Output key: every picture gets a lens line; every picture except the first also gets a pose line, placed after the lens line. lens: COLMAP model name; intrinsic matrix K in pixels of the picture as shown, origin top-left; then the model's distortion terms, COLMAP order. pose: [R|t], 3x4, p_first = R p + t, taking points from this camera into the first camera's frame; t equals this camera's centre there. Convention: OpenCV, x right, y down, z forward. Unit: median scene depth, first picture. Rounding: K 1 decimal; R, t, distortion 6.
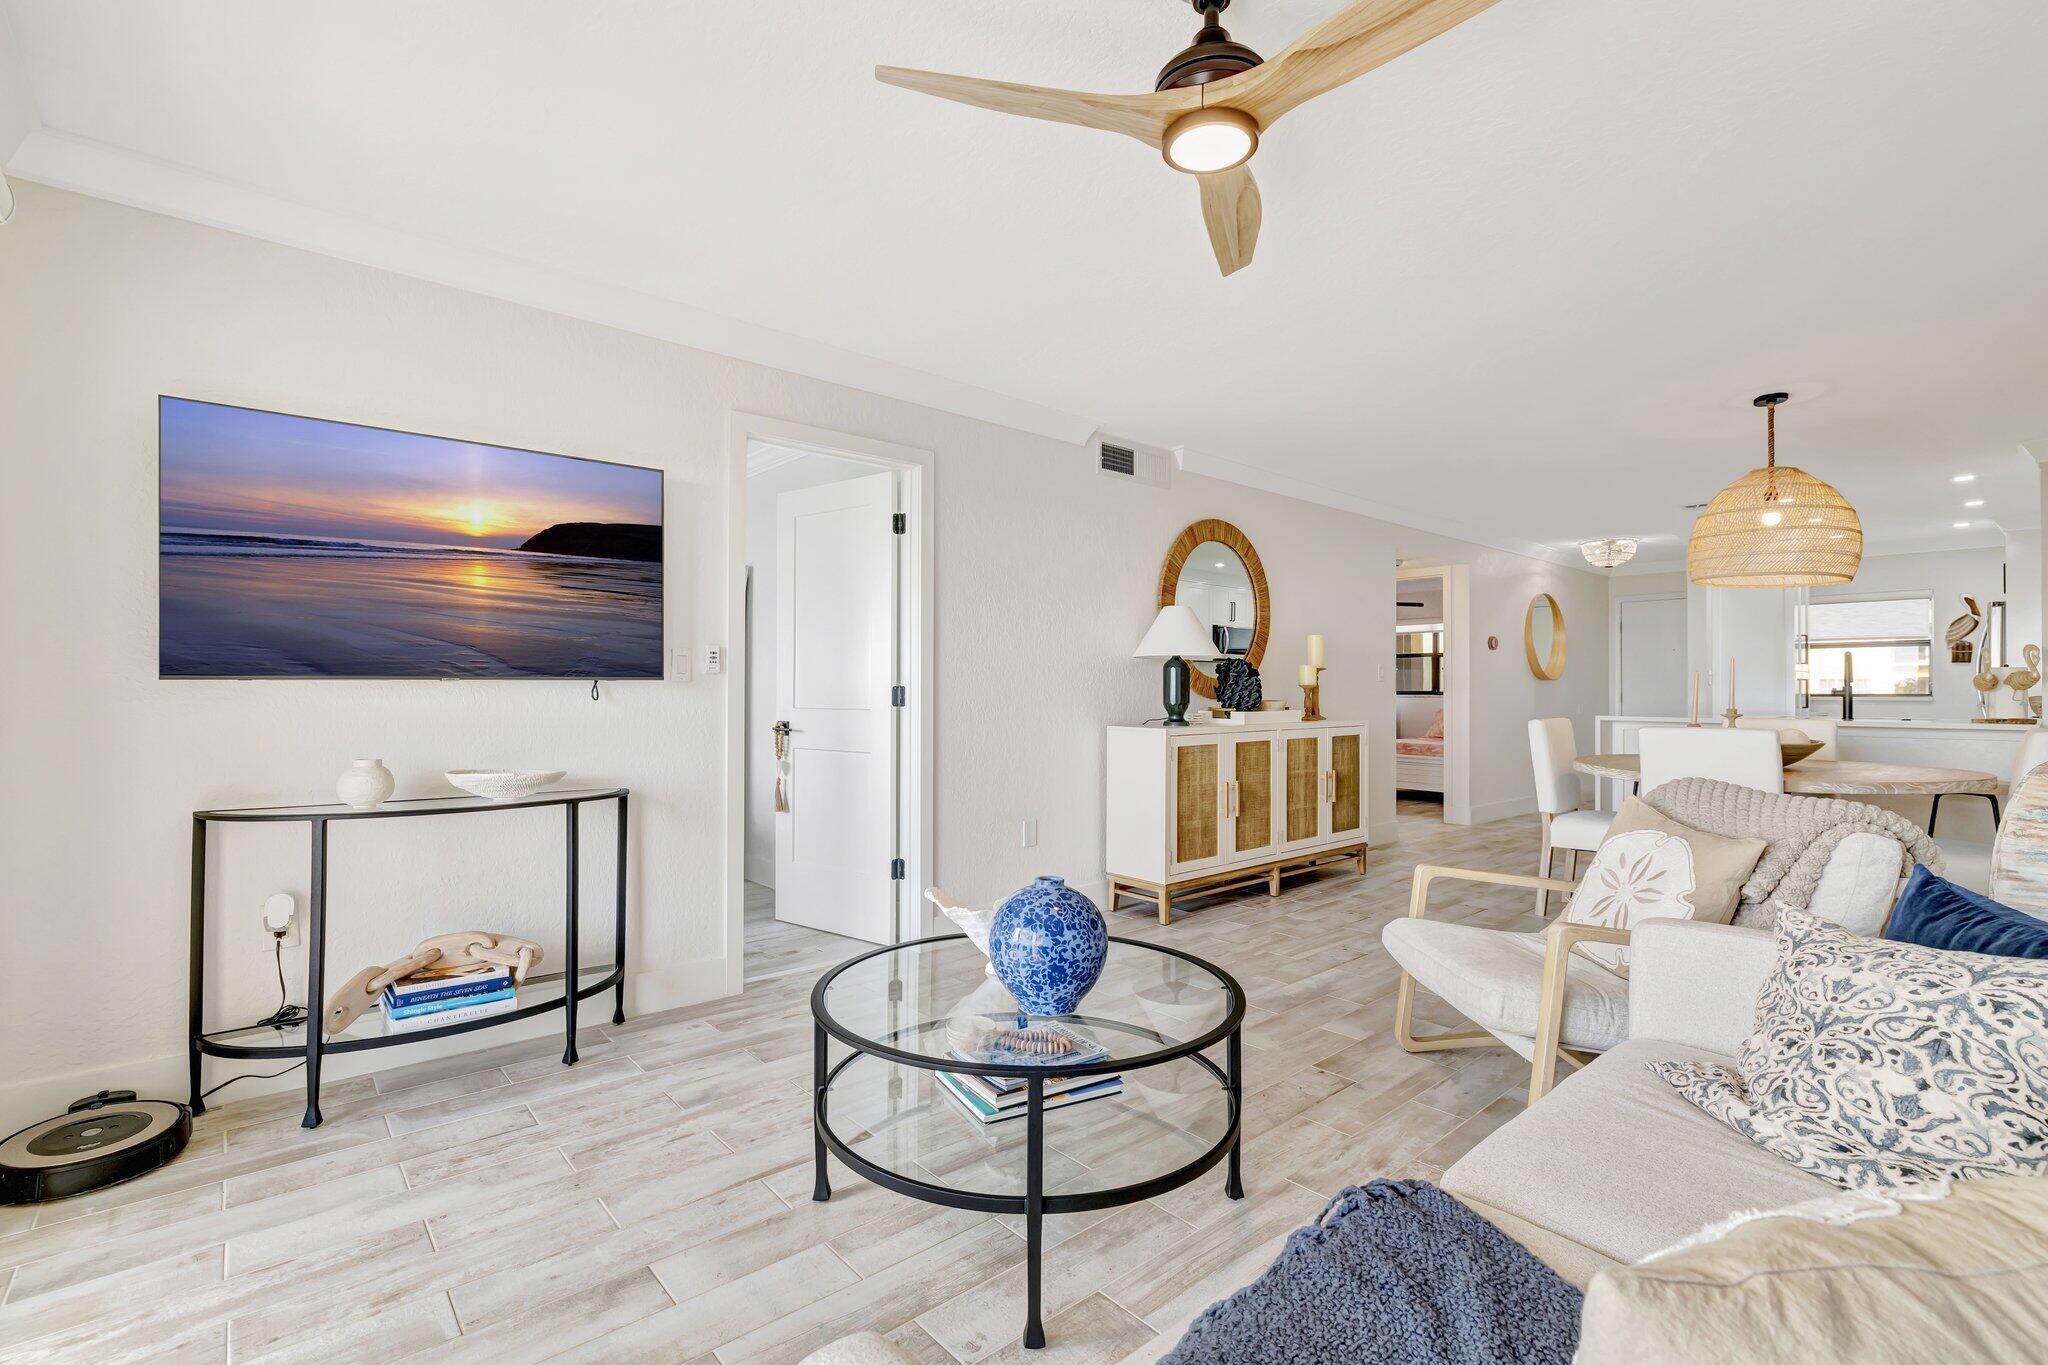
lens RADIAL K [[919.3, 0, 1019.5], [0, 919.3, 685.2], [0, 0, 1]] dist [-0.000043, -0.000463]
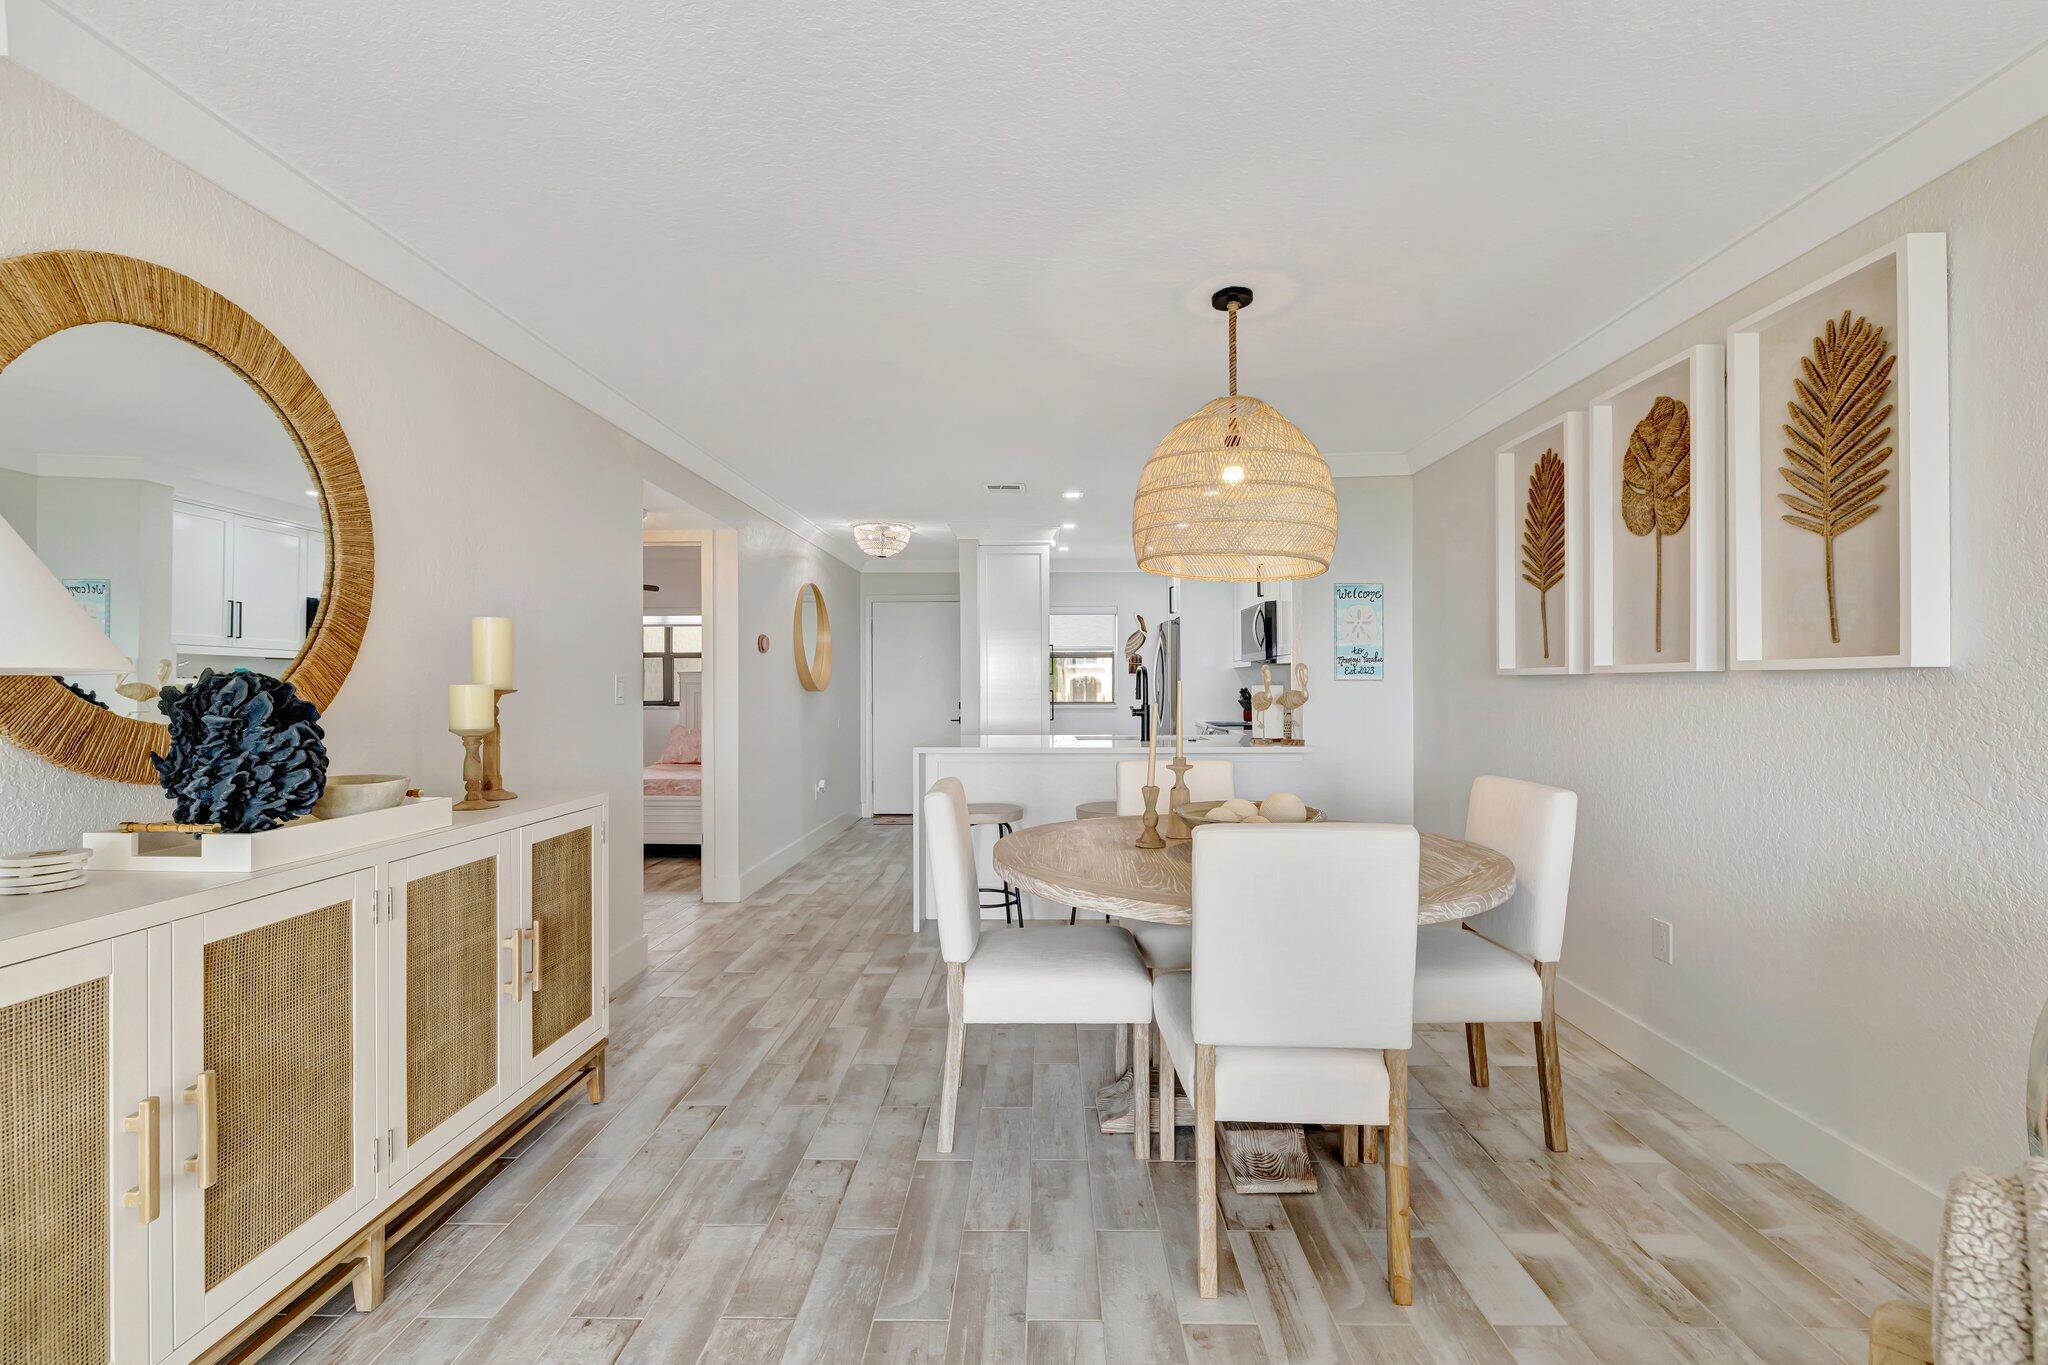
lens RADIAL K [[919.3, 0, 1019.5], [0, 919.3, 685.2], [0, 0, 1]] dist [-0.000043, -0.000463]
pose [[0.682904, -0.003922, 0.730497, 0.175841], [0.000326, 0.999987, 0.005063, -0.024321], [-0.730508, -0.003220, 0.682897, 0.521364]]
